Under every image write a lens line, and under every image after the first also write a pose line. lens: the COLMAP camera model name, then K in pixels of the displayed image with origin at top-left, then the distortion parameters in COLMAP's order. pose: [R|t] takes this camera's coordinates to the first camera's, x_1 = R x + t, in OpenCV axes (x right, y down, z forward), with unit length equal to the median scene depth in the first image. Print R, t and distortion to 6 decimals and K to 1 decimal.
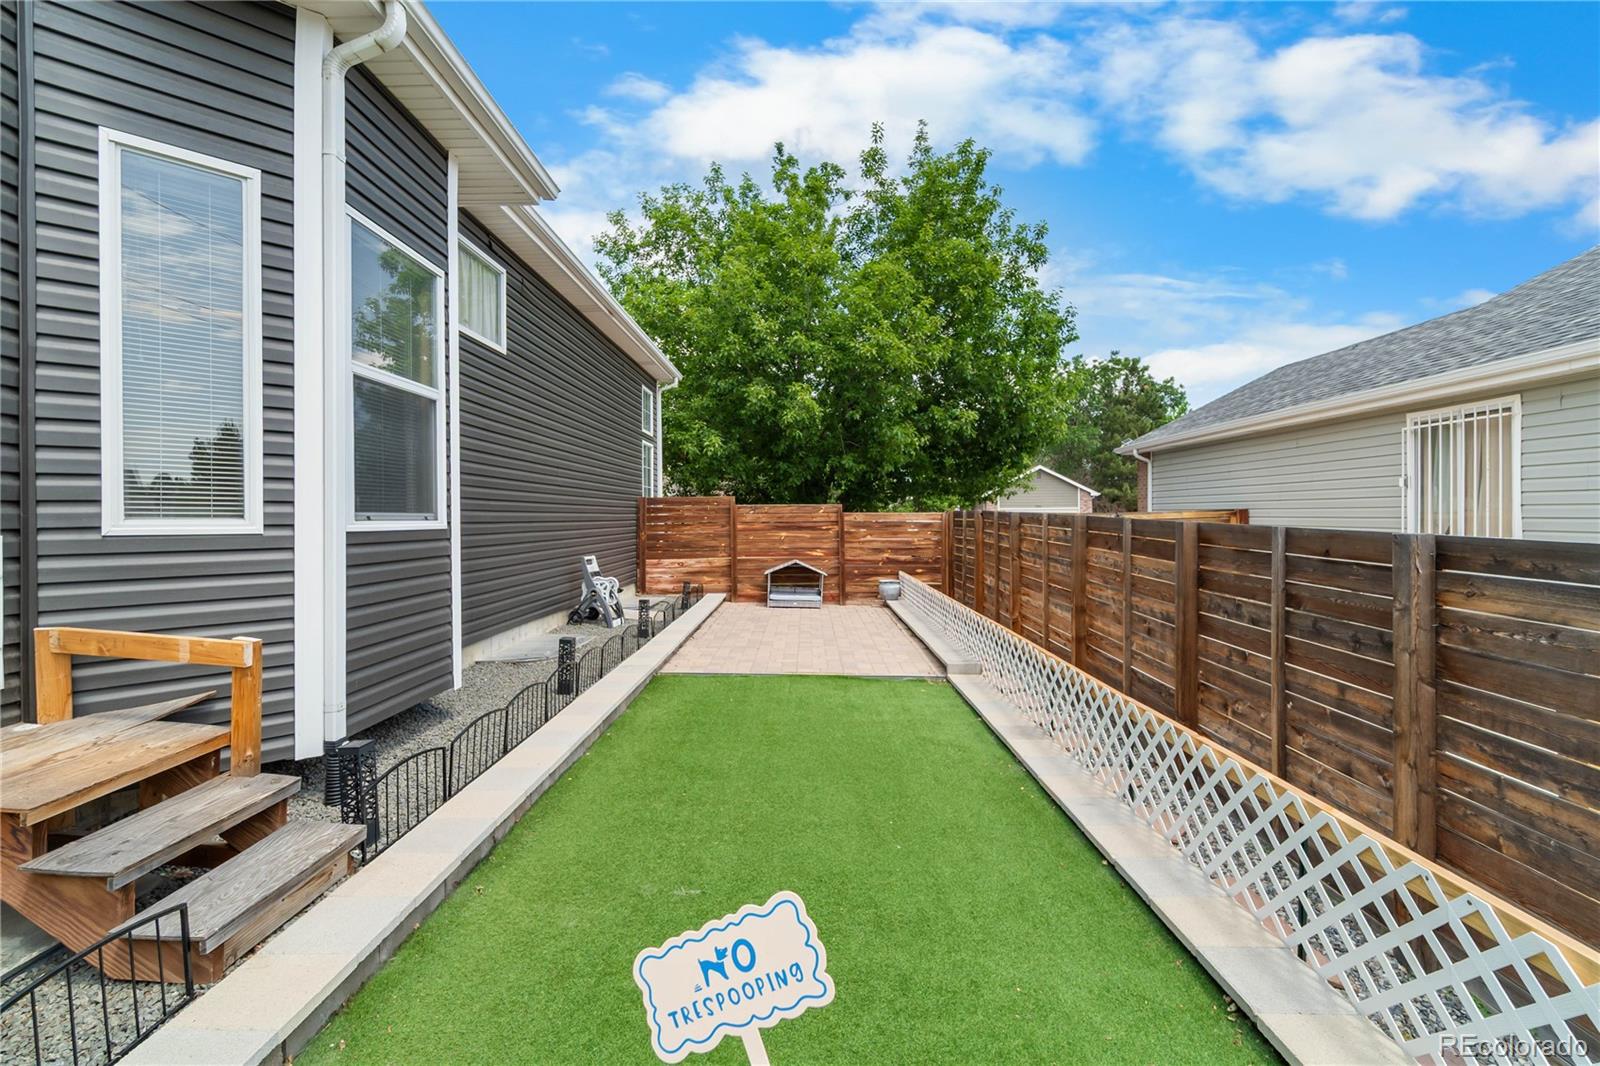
lens RADIAL K [[705.7, 0, 797.8], [0, 705.7, 517.6], [0, 0, 1]] dist [-0.001095, -0.000158]
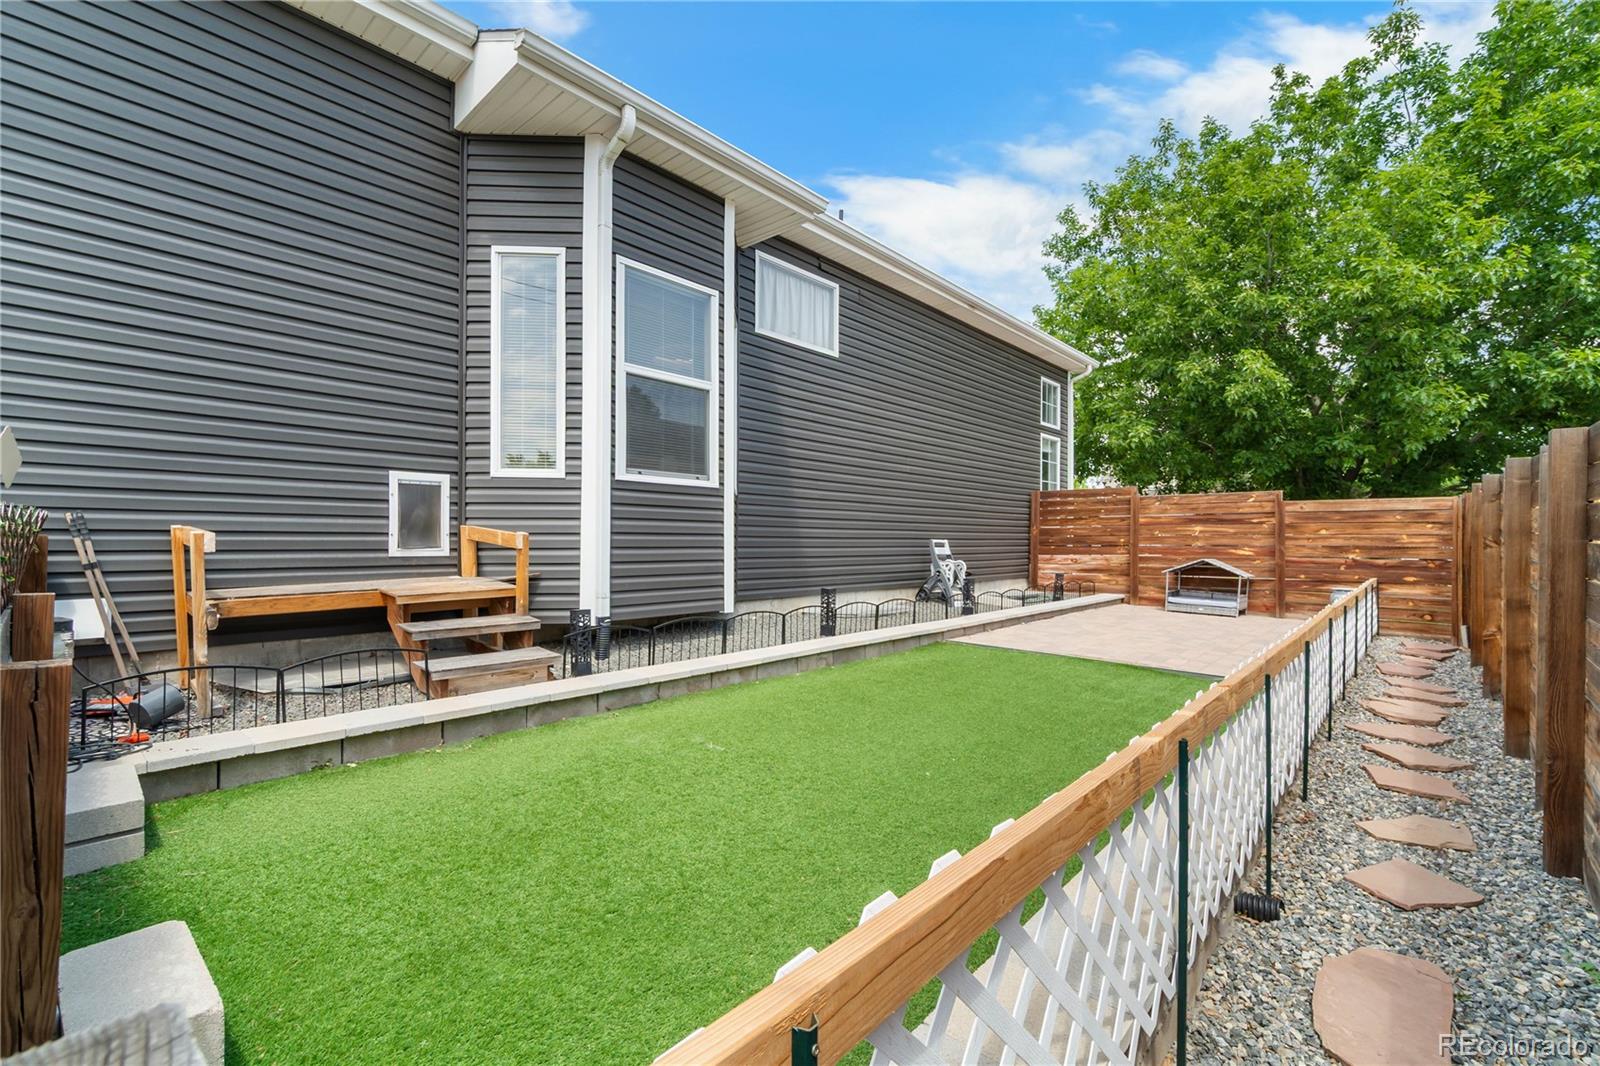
lens RADIAL K [[699.7, 0, 779.5], [0, 699.7, 536.0], [0, 0, 1]] dist [-0.001316, 0.000468]
pose [[0.741734, 0.006943, -0.670659, 0.171857], [-0.011107, 0.999936, -0.001933, 0.039929], [0.670602, 0.008883, 0.741764, 0.044240]]
